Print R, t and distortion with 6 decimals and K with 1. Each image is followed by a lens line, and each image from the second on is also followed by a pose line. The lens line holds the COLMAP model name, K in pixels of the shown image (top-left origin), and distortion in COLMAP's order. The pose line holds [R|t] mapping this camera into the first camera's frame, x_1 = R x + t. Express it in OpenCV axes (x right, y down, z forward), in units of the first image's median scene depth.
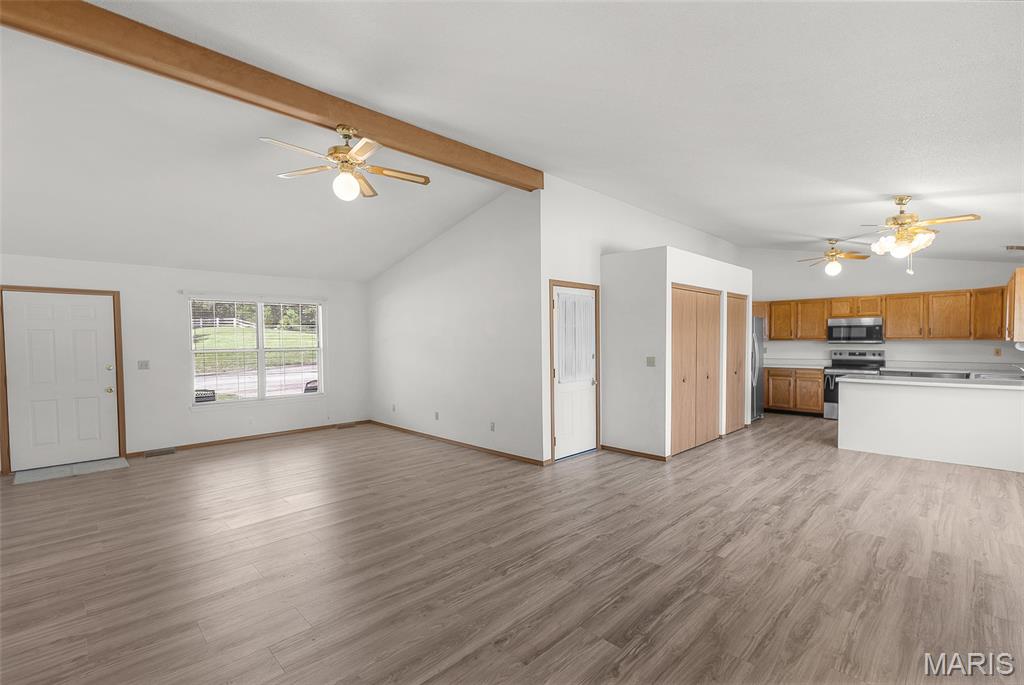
lens RADIAL K [[463.5, 0, 519.0], [0, 463.5, 351.2], [0, 0, 1]] dist [-0.012413, 0.006120]
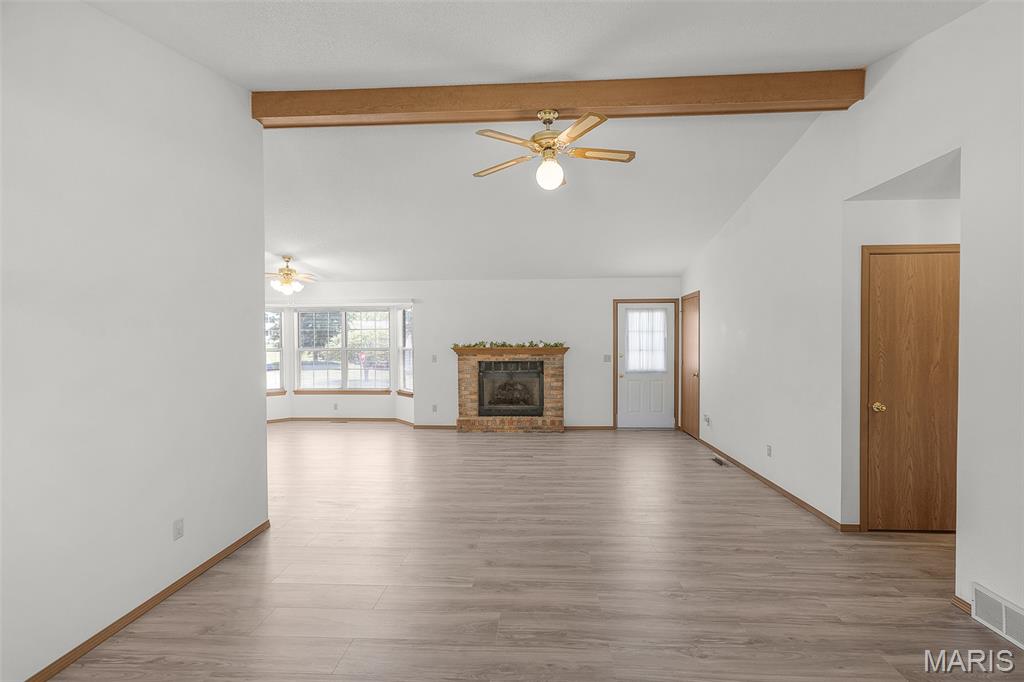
lens RADIAL K [[463.5, 0, 517.8], [0, 463.5, 348.1], [0, 0, 1]] dist [-0.012413, 0.006120]
pose [[-0.673775, 0.001422, 0.738935, -0.669966], [0.031441, 0.999148, 0.026746, -0.024455], [-0.738267, 0.041253, -0.673246, 1.112207]]
